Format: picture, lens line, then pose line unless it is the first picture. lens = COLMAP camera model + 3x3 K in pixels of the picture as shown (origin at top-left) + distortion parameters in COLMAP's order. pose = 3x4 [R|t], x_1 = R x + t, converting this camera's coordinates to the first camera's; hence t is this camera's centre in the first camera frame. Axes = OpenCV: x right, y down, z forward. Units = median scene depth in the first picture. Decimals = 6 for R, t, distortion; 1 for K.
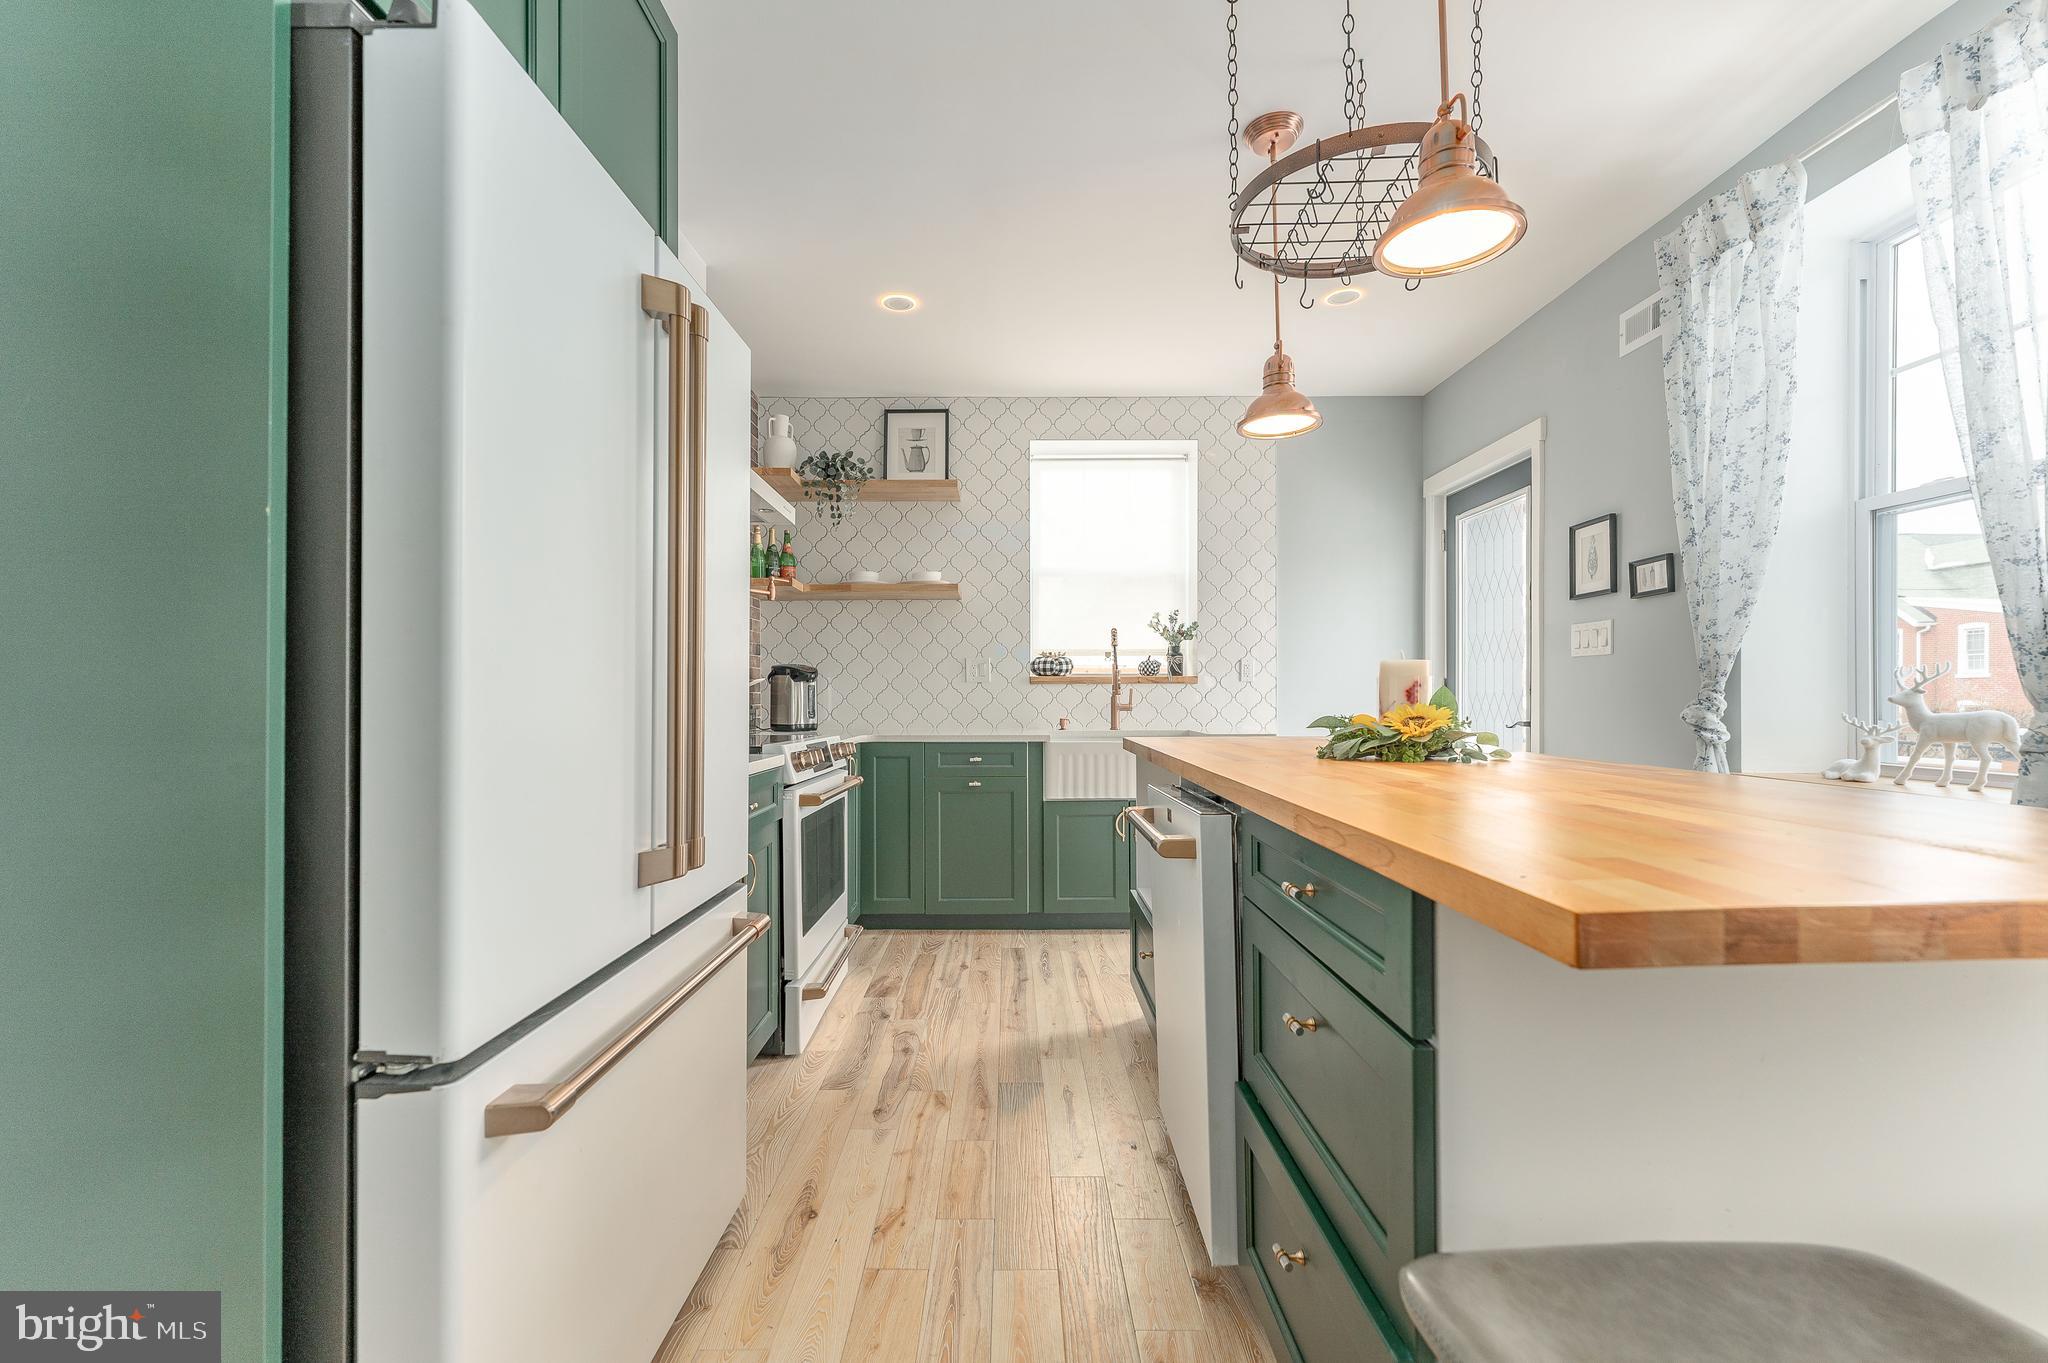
lens RADIAL K [[851.0, 0, 1009.2], [0, 851.0, 699.3], [0, 0, 1]] dist [0.001775, -0.000459]
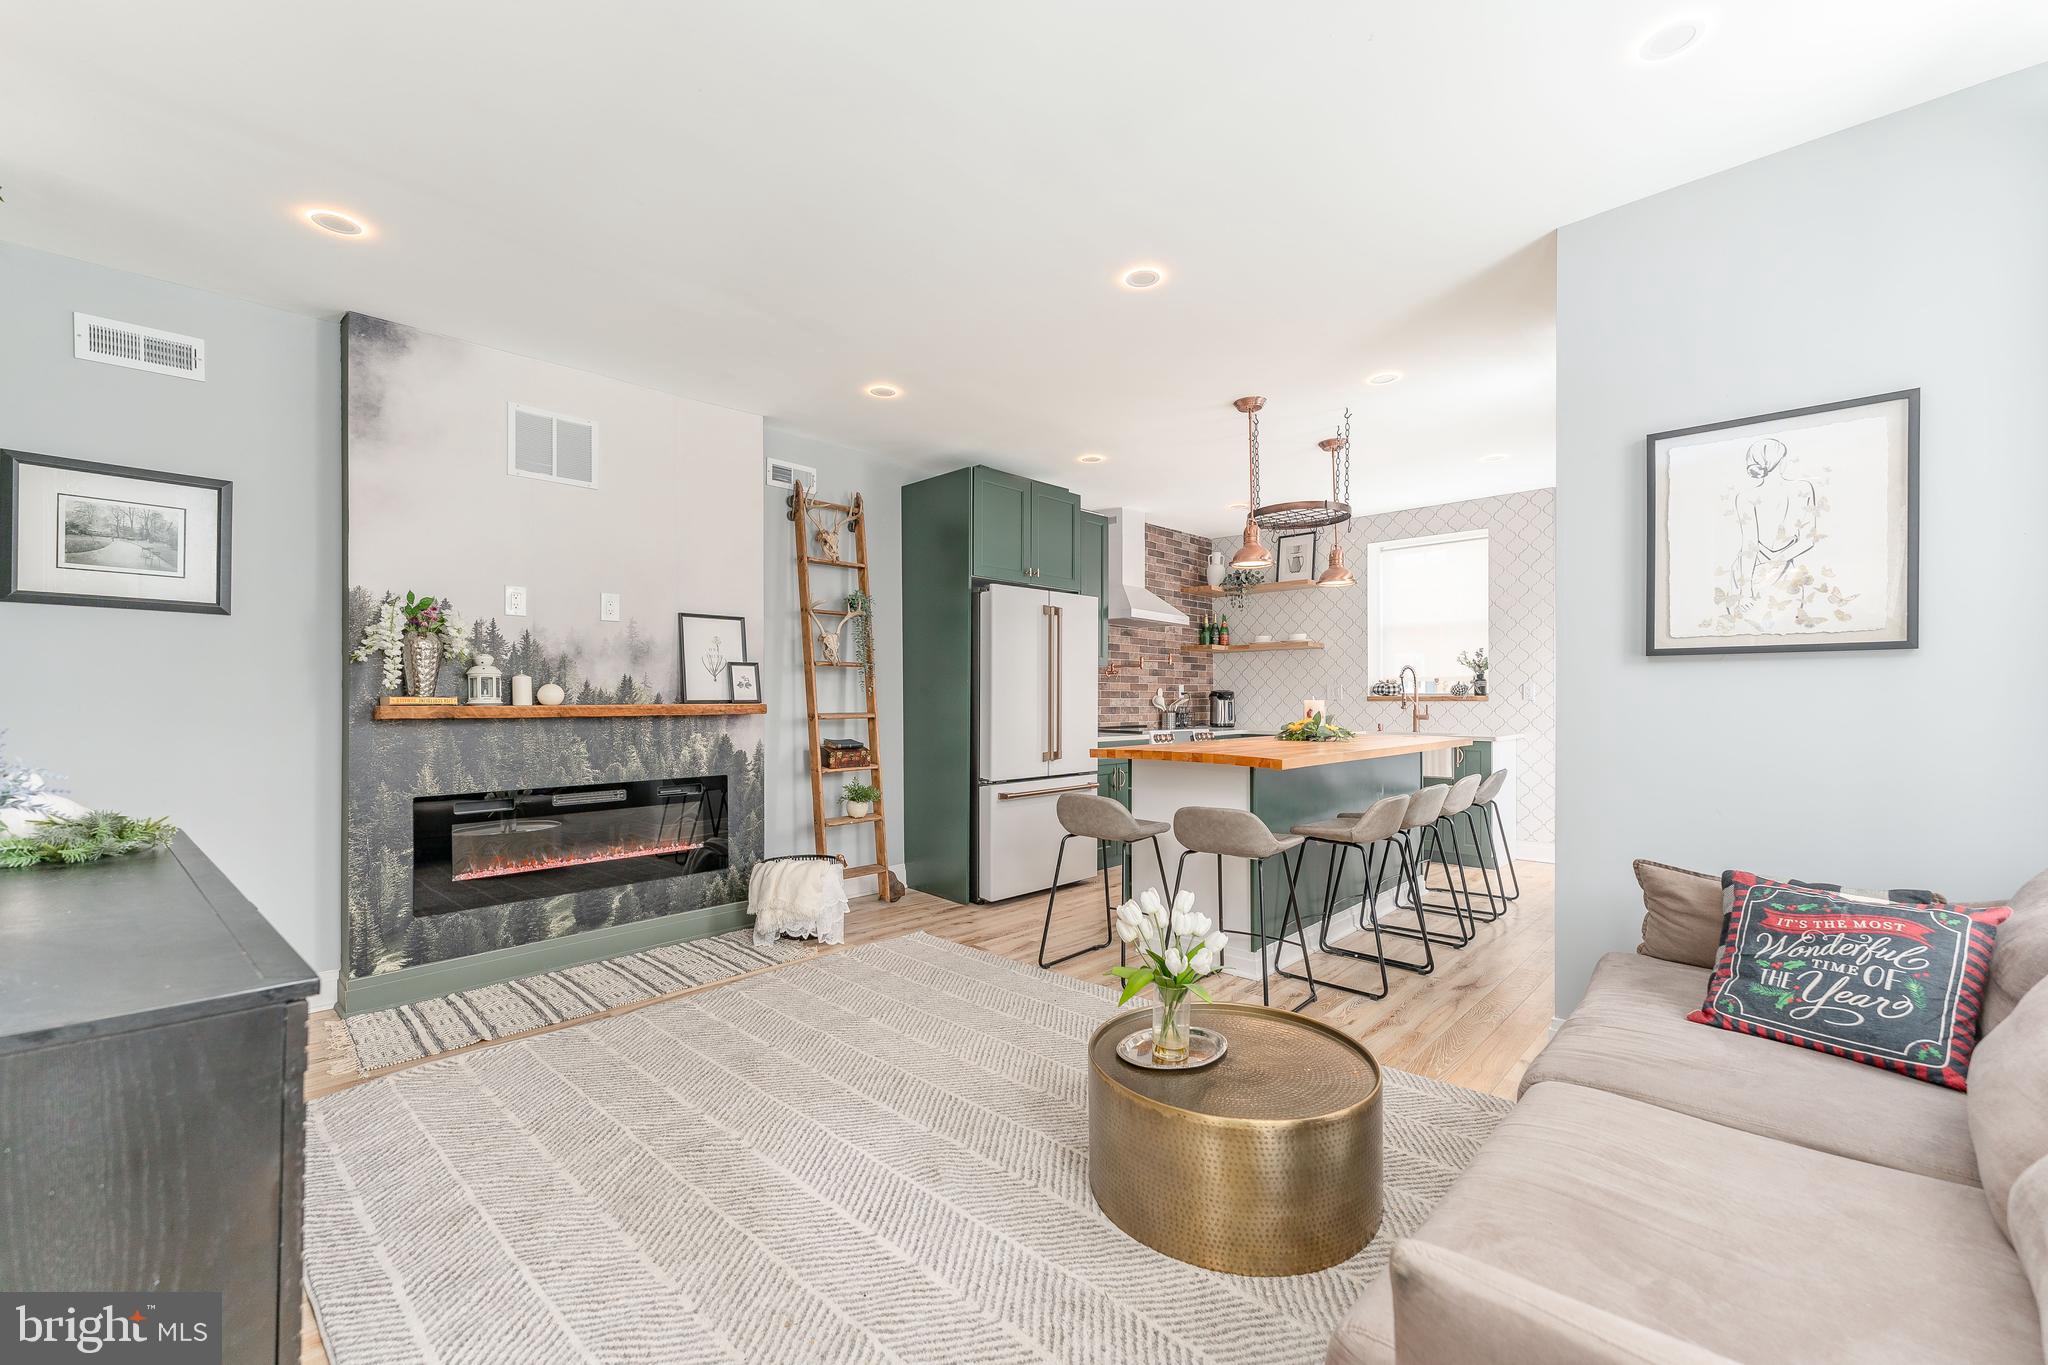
lens RADIAL K [[828.3, 0, 1014.2], [0, 828.3, 697.9], [0, 0, 1]] dist [-0.001313, 0.001405]
pose [[0.721023, 0.000913, -0.692911, 0.976855], [-0.004101, 0.999987, -0.002950, -0.027413], [0.692899, 0.004968, 0.721017, -0.851454]]
